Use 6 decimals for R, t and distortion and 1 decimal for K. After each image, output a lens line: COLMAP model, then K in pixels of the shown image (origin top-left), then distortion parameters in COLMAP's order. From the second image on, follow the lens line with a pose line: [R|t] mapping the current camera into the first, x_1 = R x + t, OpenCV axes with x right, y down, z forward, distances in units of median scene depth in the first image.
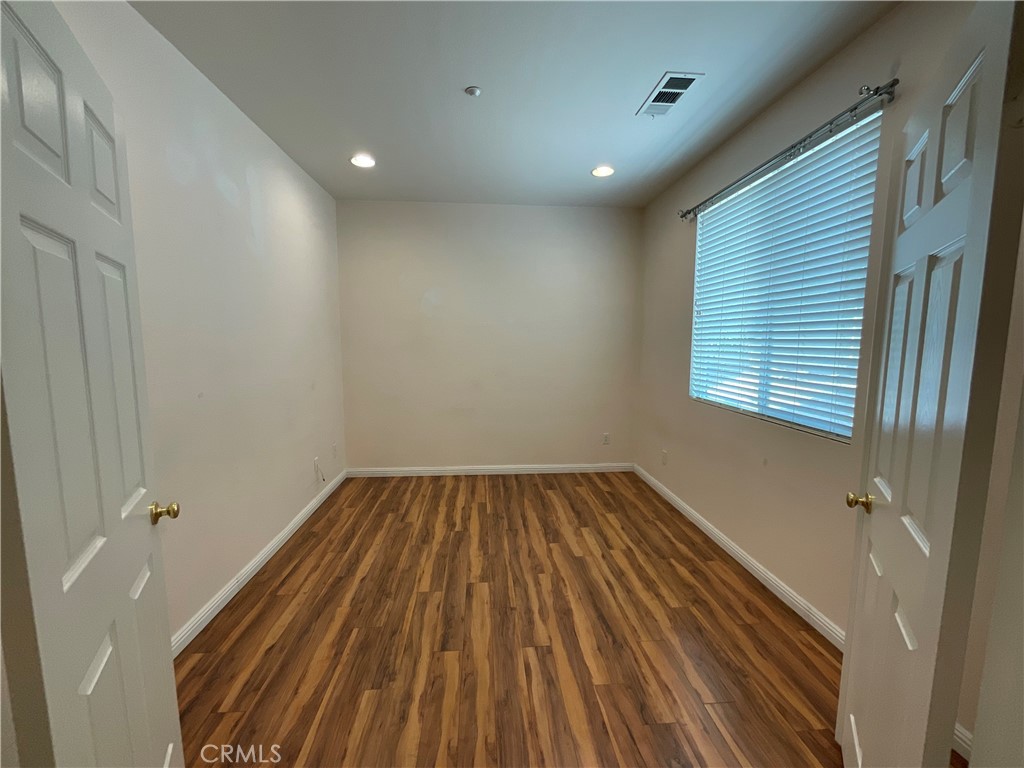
lens RADIAL K [[416.7, 0, 510.7], [0, 416.7, 384.8], [0, 0, 1]] dist [0.003701, -0.002130]
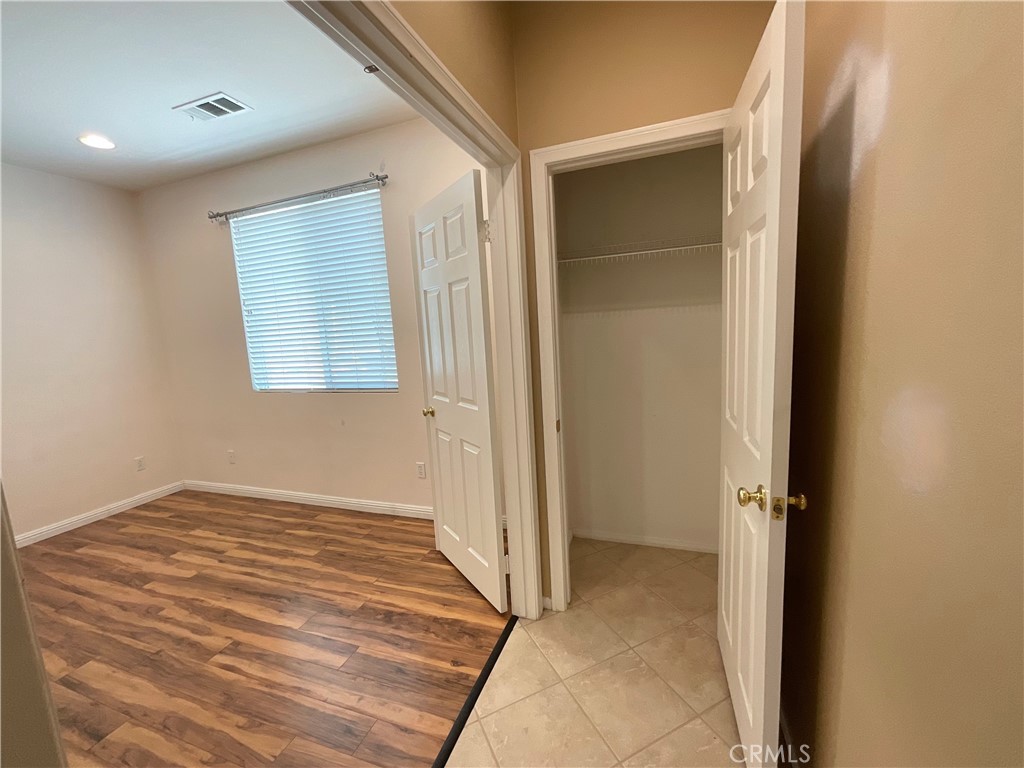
lens RADIAL K [[416.7, 0, 515.6], [0, 416.7, 385.9], [0, 0, 1]] dist [0.003701, -0.002130]
pose [[0.400978, -0.149029, 0.903884, -0.362356], [0.155209, 0.983466, 0.093297, 0.029223], [-0.902844, 0.102881, 0.417479, -0.072325]]
